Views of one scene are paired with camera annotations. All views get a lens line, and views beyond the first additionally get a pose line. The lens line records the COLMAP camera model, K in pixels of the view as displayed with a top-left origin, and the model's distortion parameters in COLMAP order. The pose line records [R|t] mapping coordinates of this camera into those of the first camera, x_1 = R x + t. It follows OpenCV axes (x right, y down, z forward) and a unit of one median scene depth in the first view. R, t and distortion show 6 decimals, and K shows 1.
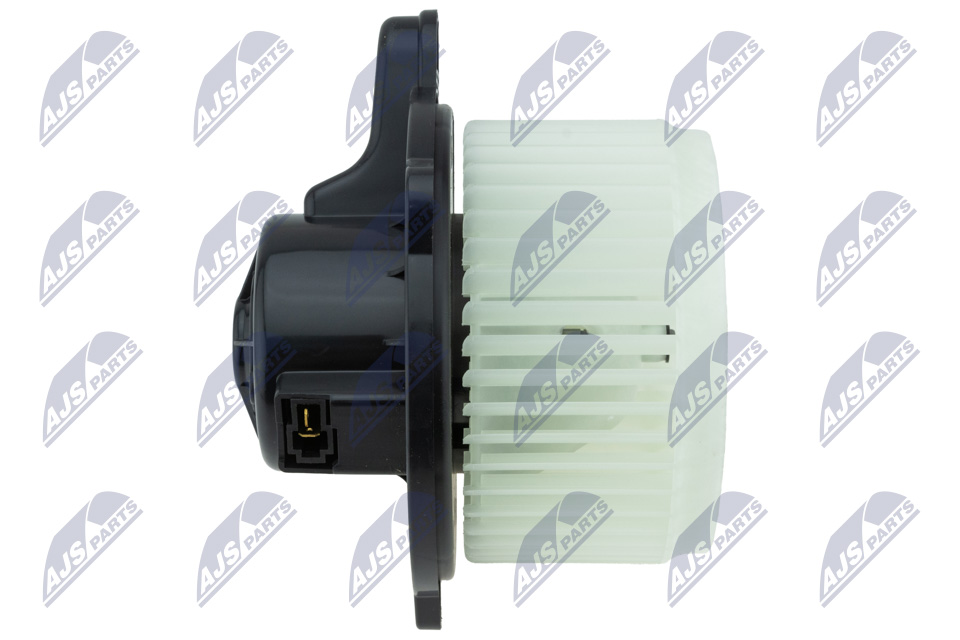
lens RADIAL K [[1835.1, 0, 479.7], [0, 1835.1, 320.4], [0, 0, 1]] dist [0.076385, 0.000000]
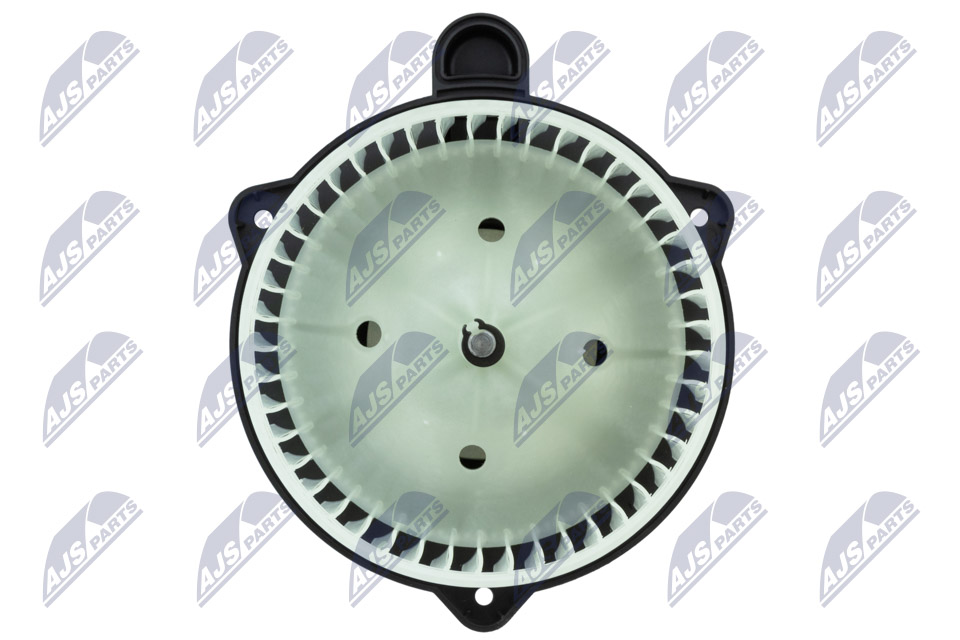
lens RADIAL K [[1835.1, 0, 485.6], [0, 1835.1, 319.9], [0, 0, 1]] dist [0.076385, 0.000000]
pose [[0.999301, 0.001490, -0.037350, 0.213850], [-0.001504, 0.999999, -0.000330, -0.000126], [0.037350, 0.000386, 0.999302, 0.003800]]
